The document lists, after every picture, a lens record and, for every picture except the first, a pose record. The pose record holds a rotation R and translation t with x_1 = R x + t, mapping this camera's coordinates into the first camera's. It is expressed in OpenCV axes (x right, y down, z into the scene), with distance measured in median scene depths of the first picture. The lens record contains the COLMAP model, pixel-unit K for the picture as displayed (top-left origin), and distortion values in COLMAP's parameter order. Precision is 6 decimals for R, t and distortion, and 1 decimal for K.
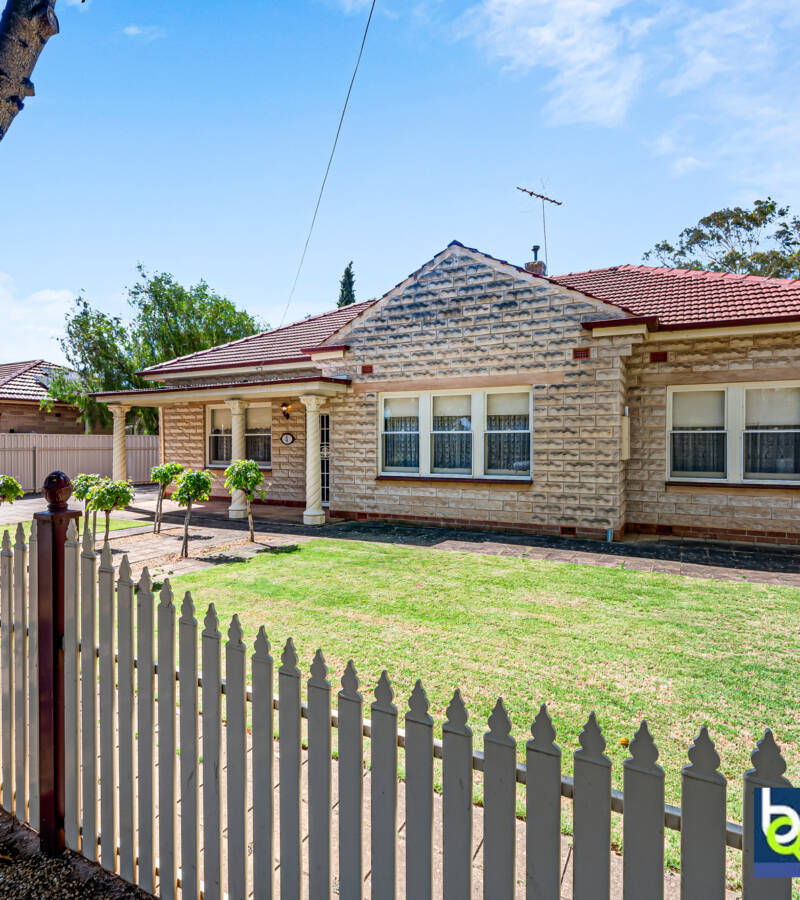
lens RADIAL K [[549.3, 0, 401.7], [0, 549.3, 448.2], [0, 0, 1]] dist [0.002851, -0.001318]
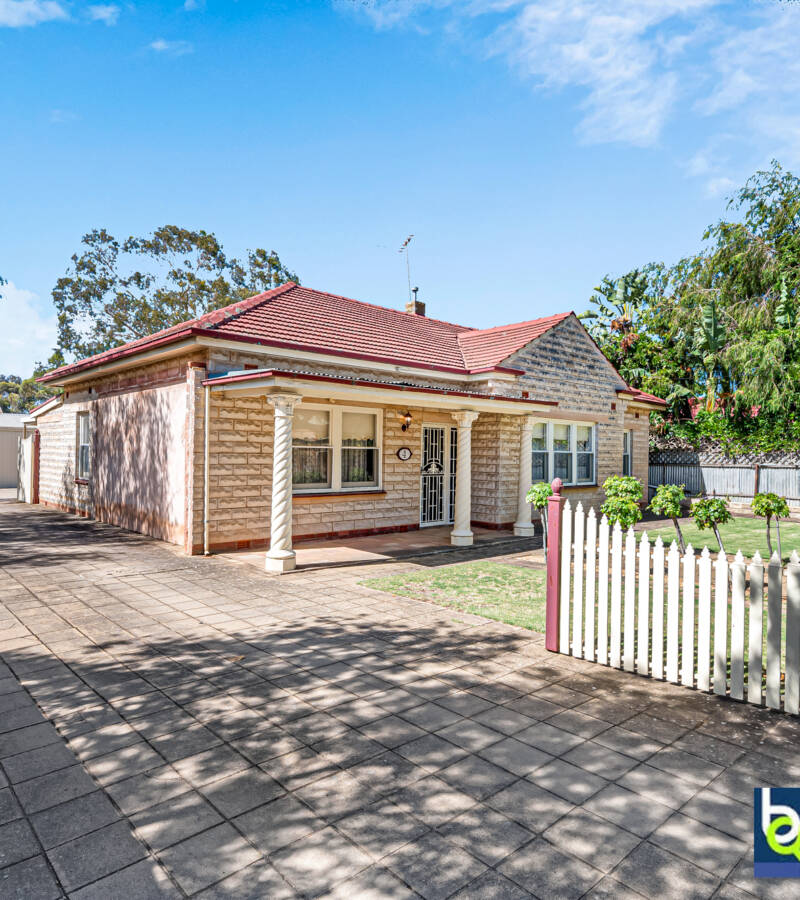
lens RADIAL K [[603.8, 0, 401.9], [0, 603.8, 455.8], [0, 0, 1]] dist [0.001816, 0.000350]
pose [[0.330752, 0.002237, 0.943715, -1.449921], [-0.002886, 0.999995, -0.001359, -0.016675], [-0.943713, -0.002274, 0.330757, 0.901250]]
